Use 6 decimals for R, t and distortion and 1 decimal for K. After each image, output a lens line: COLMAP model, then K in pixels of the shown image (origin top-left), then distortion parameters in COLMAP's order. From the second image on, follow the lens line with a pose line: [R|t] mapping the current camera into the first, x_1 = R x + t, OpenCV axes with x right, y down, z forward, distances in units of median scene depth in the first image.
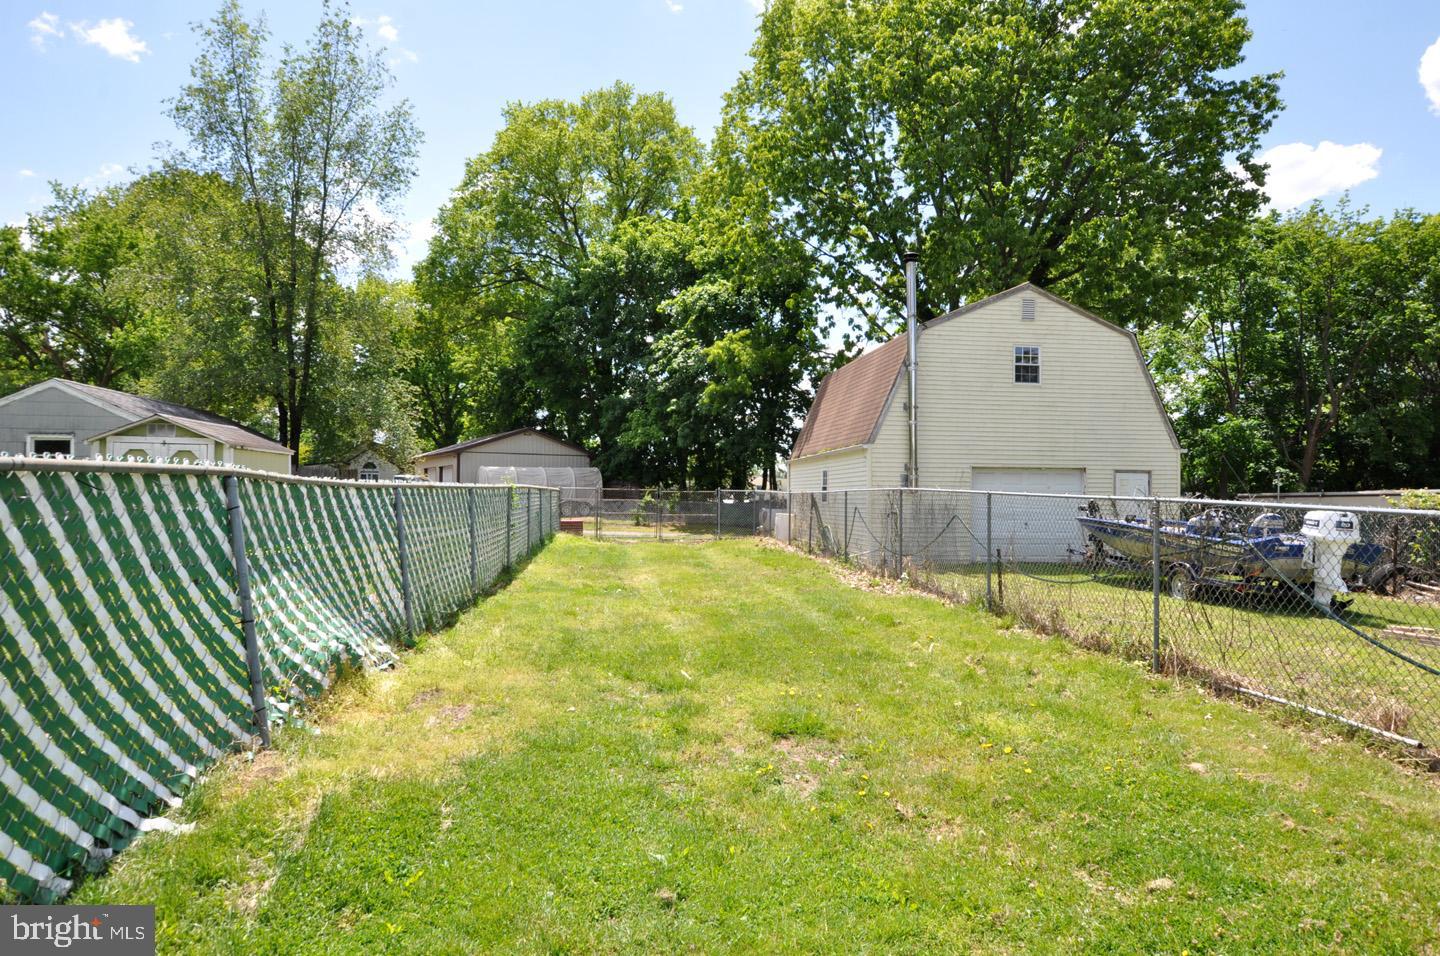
lens RADIAL K [[860.8, 0, 720.0], [0, 860.8, 478.0], [0, 0, 1]] dist [0.001863, 0.000317]
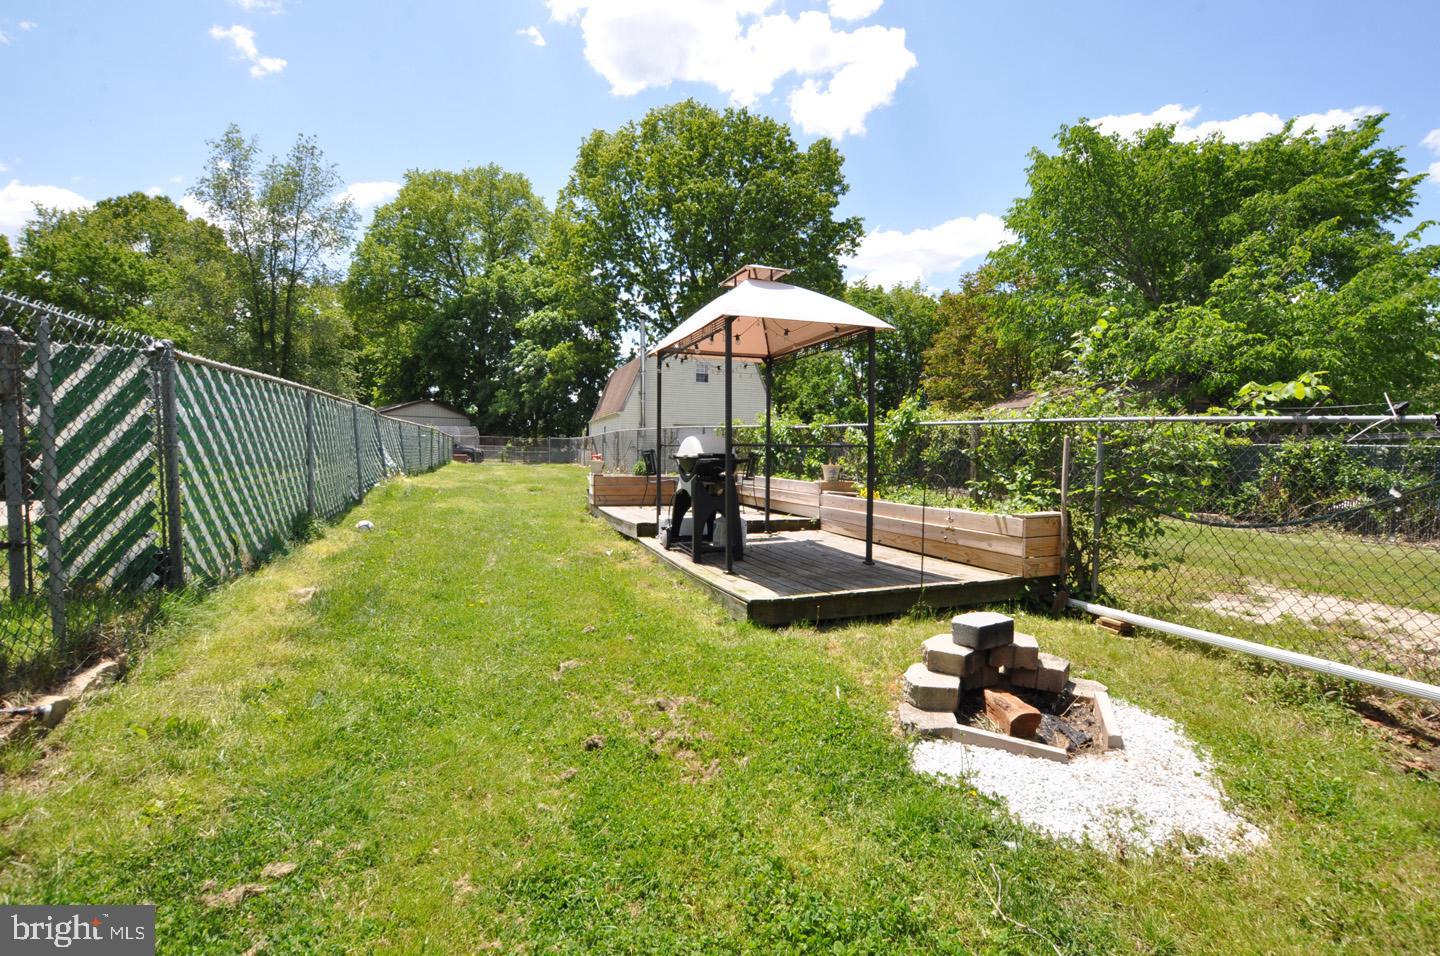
lens RADIAL K [[629.3, 0, 720.0], [0, 629.3, 478.0], [0, 0, 1]] dist [-0.036235, 0.000016]
pose [[0.973667, -0.005087, 0.227919, 0.028937], [-0.008415, 0.998268, 0.058226, 0.011975], [-0.227821, -0.058611, 0.971937, -0.203886]]
